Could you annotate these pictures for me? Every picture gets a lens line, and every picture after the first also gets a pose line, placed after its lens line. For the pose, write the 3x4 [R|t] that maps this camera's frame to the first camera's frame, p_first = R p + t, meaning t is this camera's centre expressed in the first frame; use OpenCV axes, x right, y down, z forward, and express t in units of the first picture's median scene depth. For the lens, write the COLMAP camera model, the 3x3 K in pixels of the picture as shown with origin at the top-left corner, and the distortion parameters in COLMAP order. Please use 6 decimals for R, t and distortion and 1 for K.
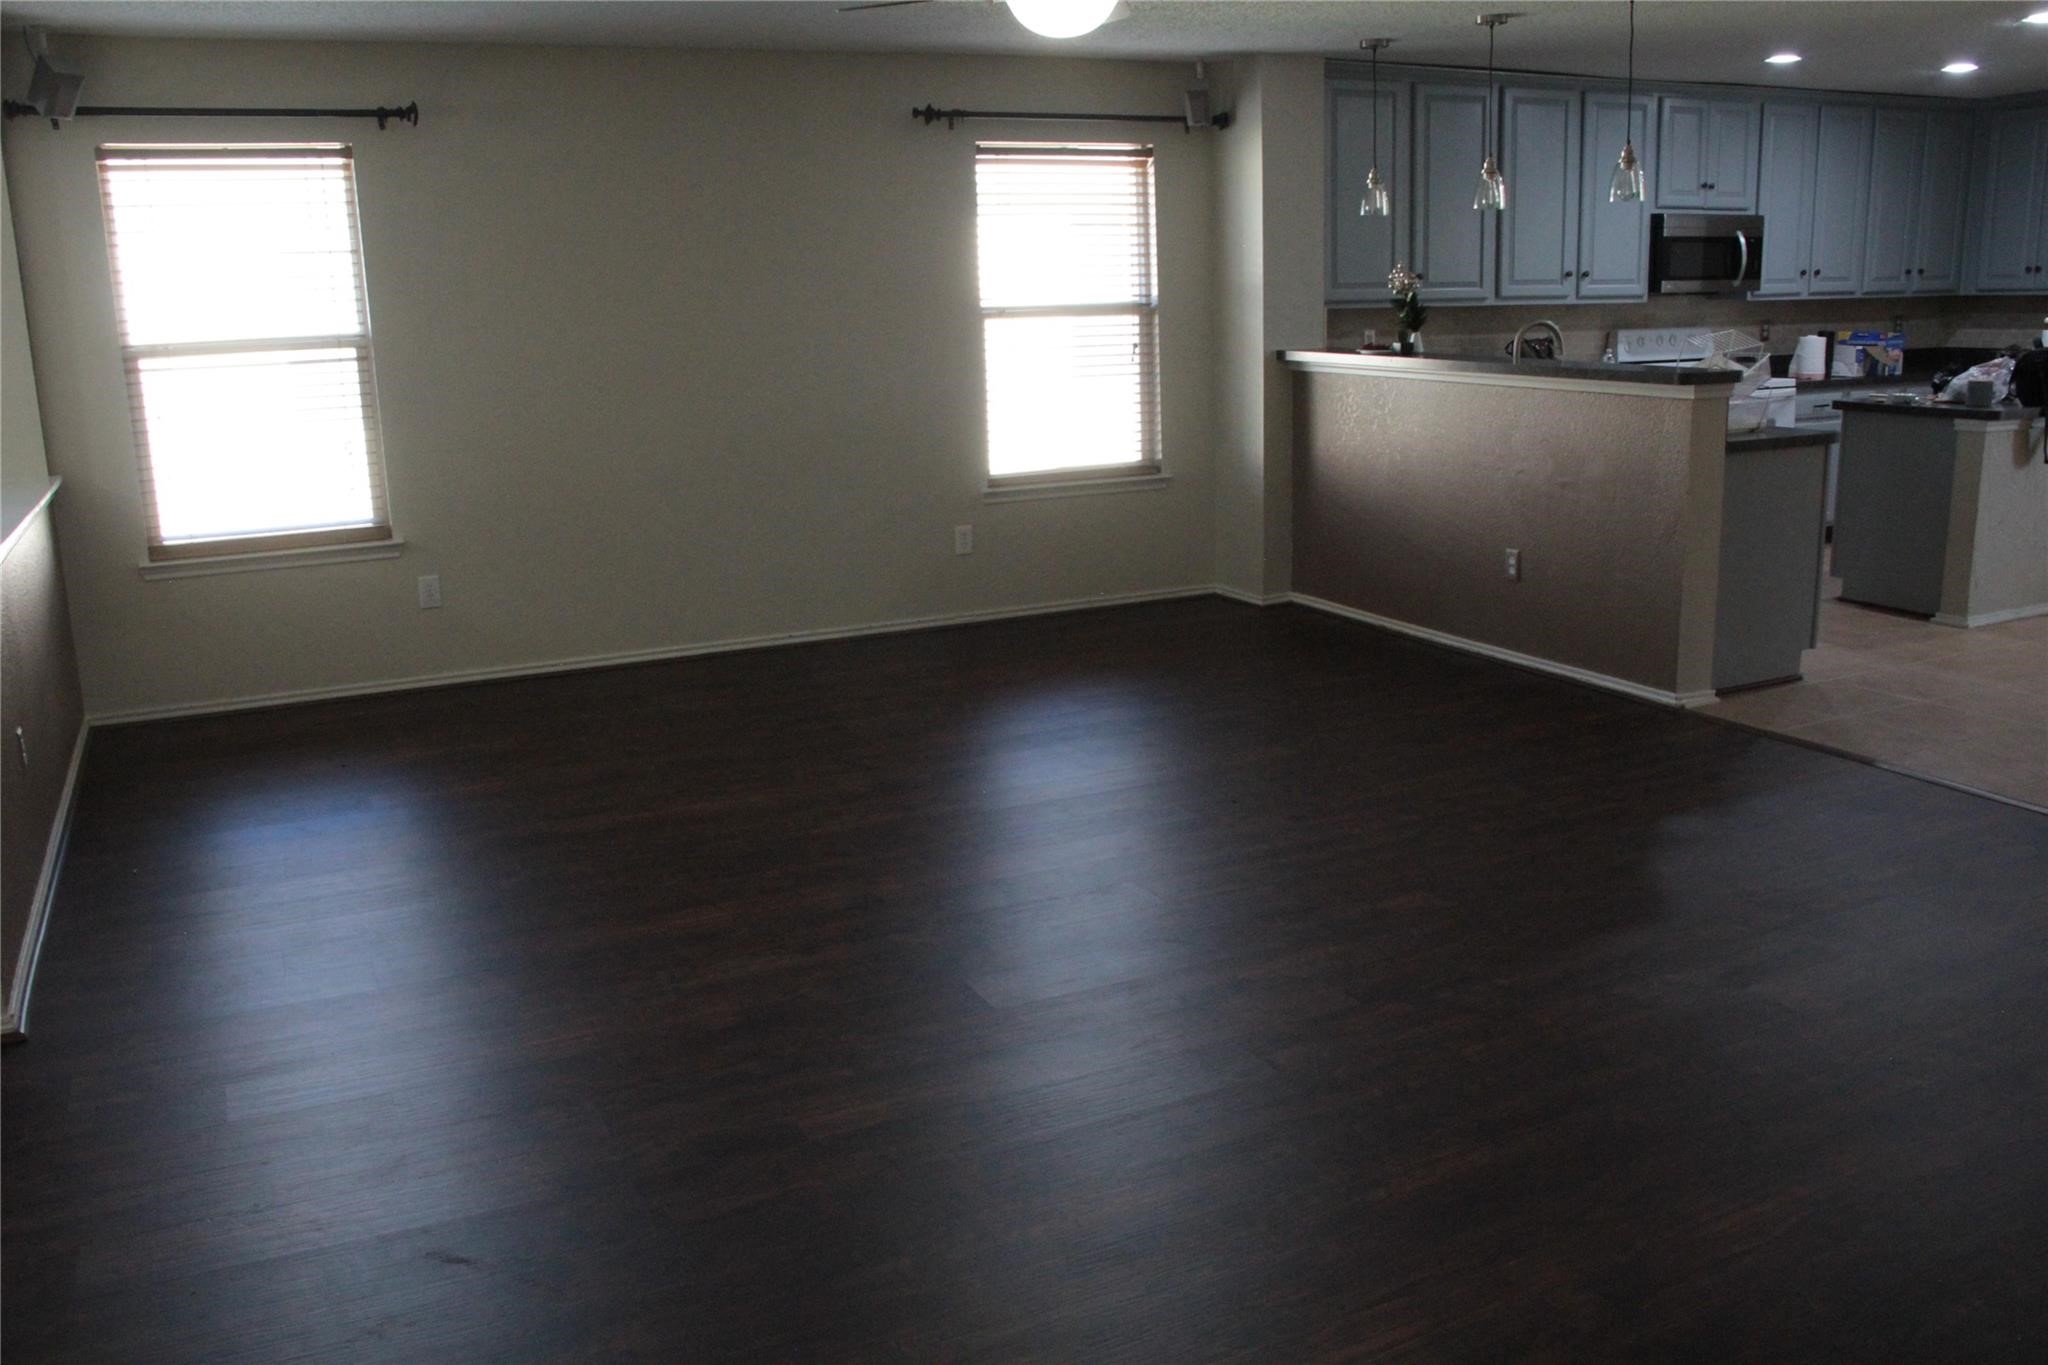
lens RADIAL K [[1713.2, 0, 1062.7], [0, 1713.2, 685.8], [0, 0, 1]] dist [-0.158194, 0.164463]
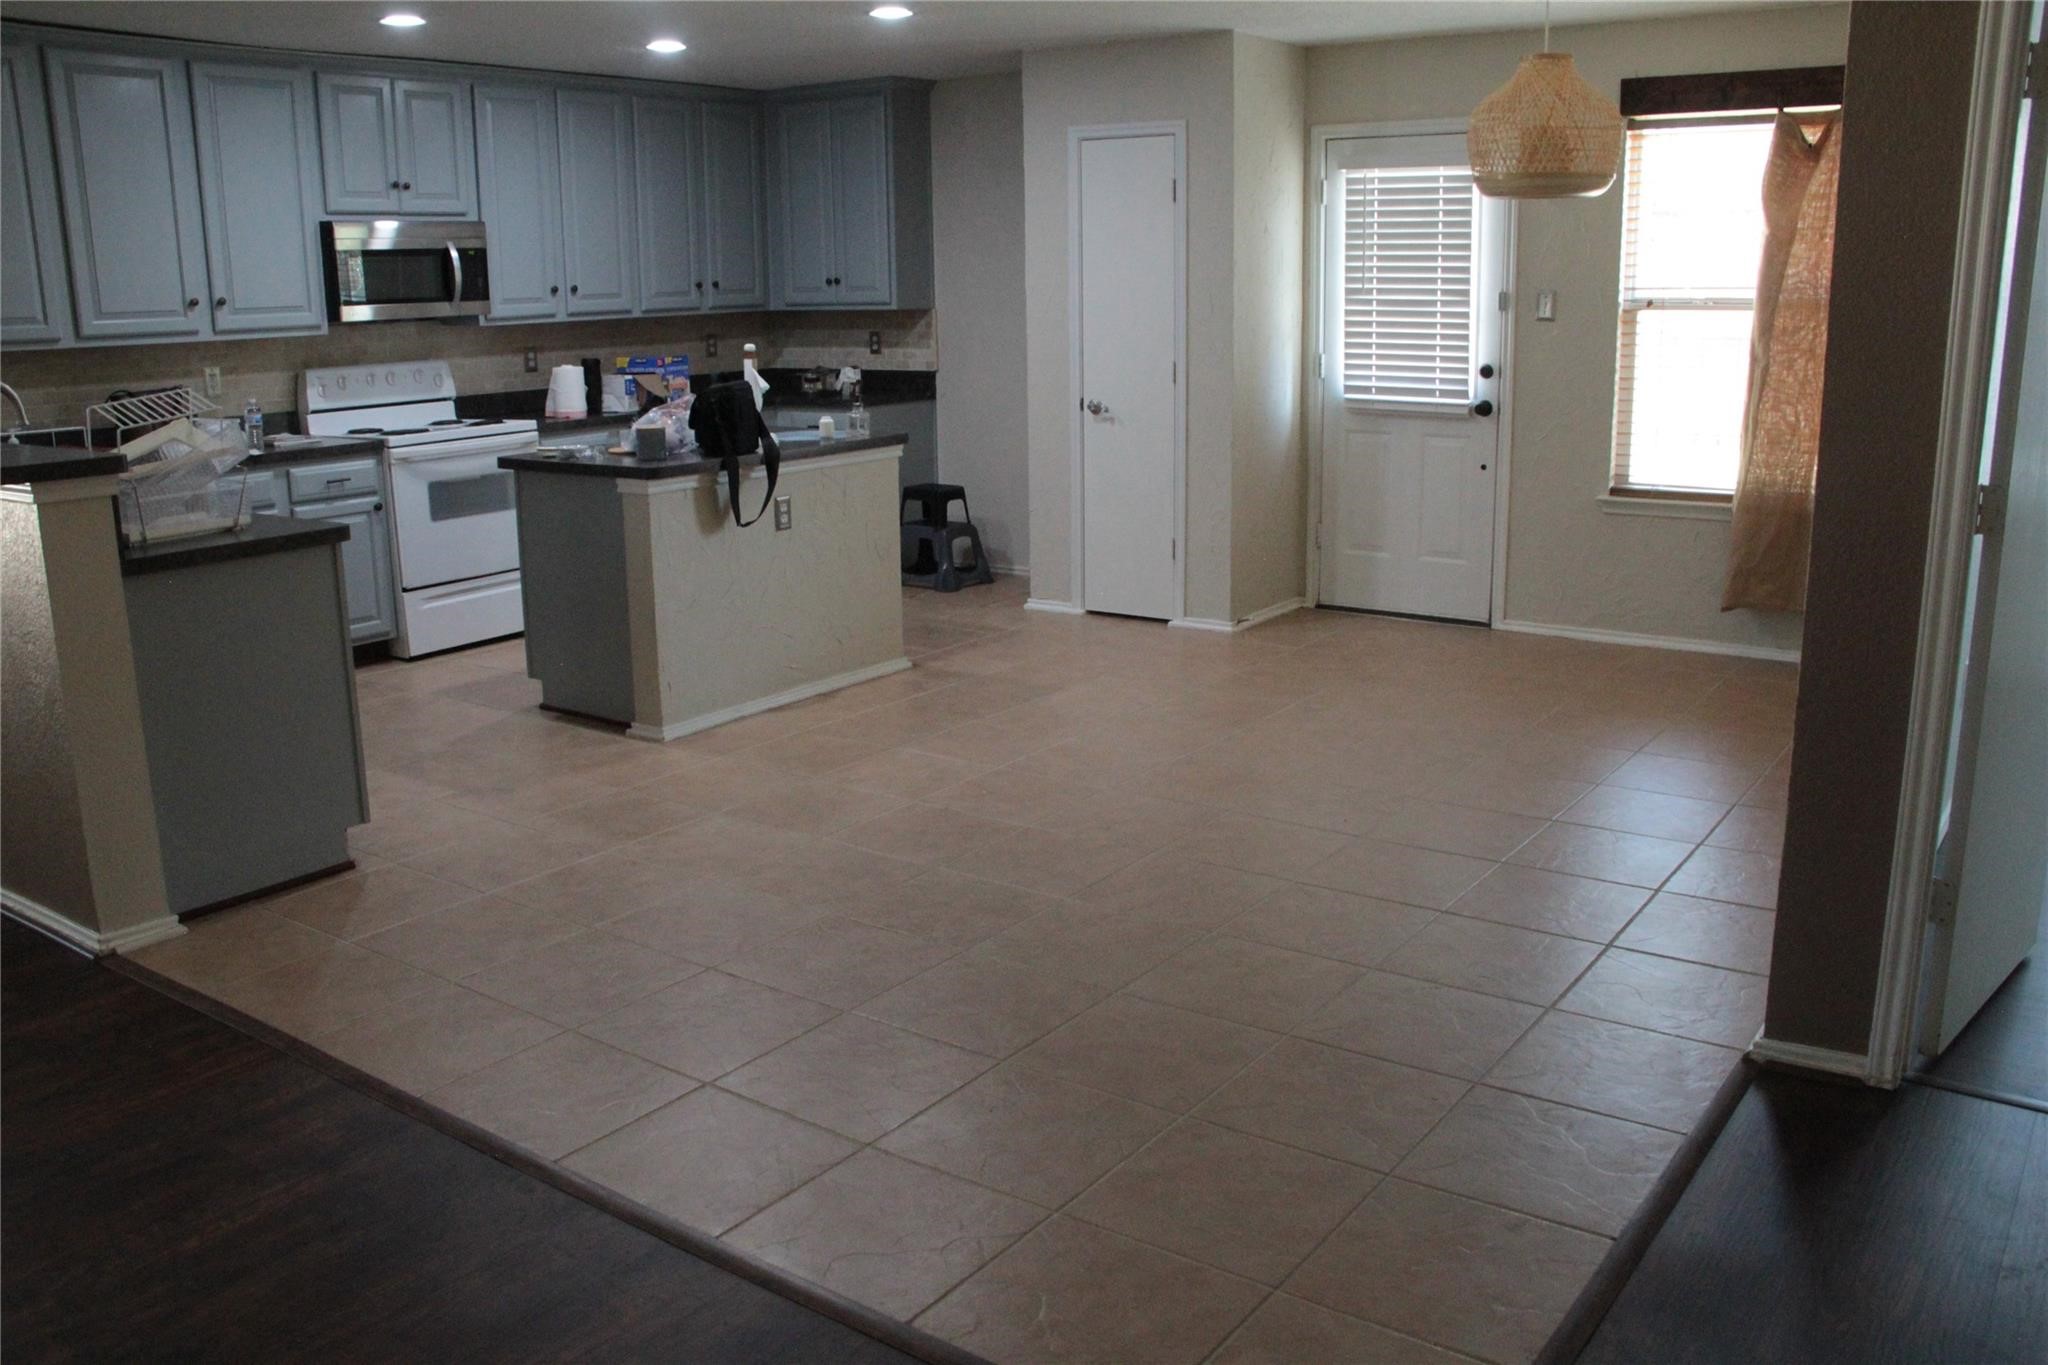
lens RADIAL K [[1709.6, 0, 1018.9], [0, 1709.6, 703.6], [0, 0, 1]] dist [-0.172077, 0.145379]
pose [[0.891677, -0.098266, 0.441877, 0.308773], [0.095606, 0.995015, 0.028348, -0.053303], [-0.442461, 0.016969, 0.896627, 0.182712]]
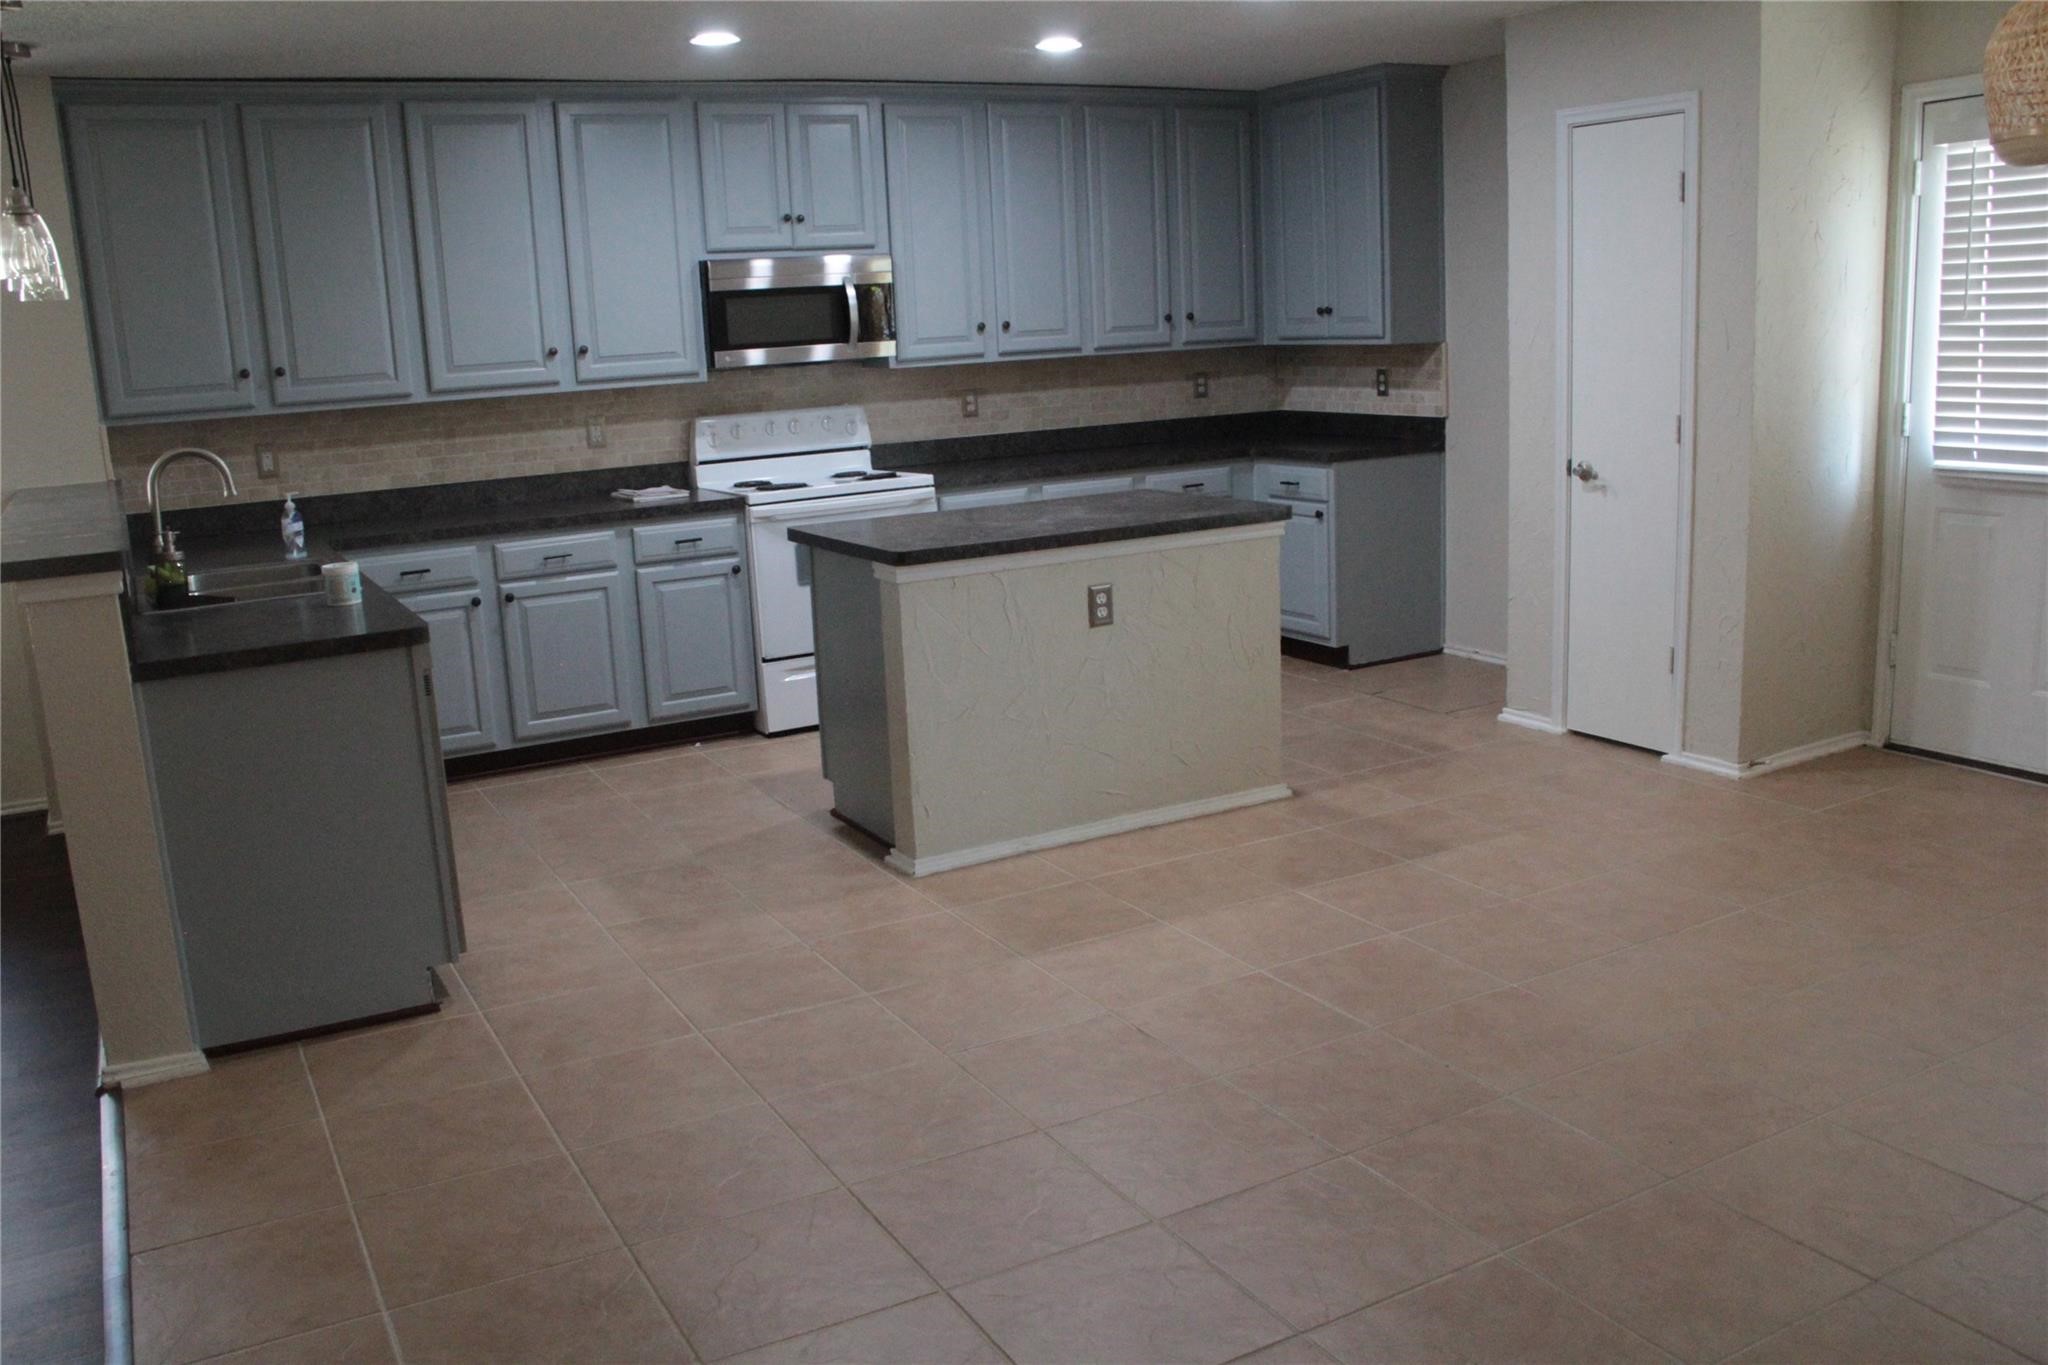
lens RADIAL K [[1709.6, 0, 1018.9], [0, 1709.6, 703.6], [0, 0, 1]] dist [-0.172077, 0.145379]
pose [[0.999503, -0.027383, 0.015606, 0.522095], [0.027532, 0.999577, -0.009396, -0.086246], [-0.015343, 0.009821, 0.999834, 0.290841]]
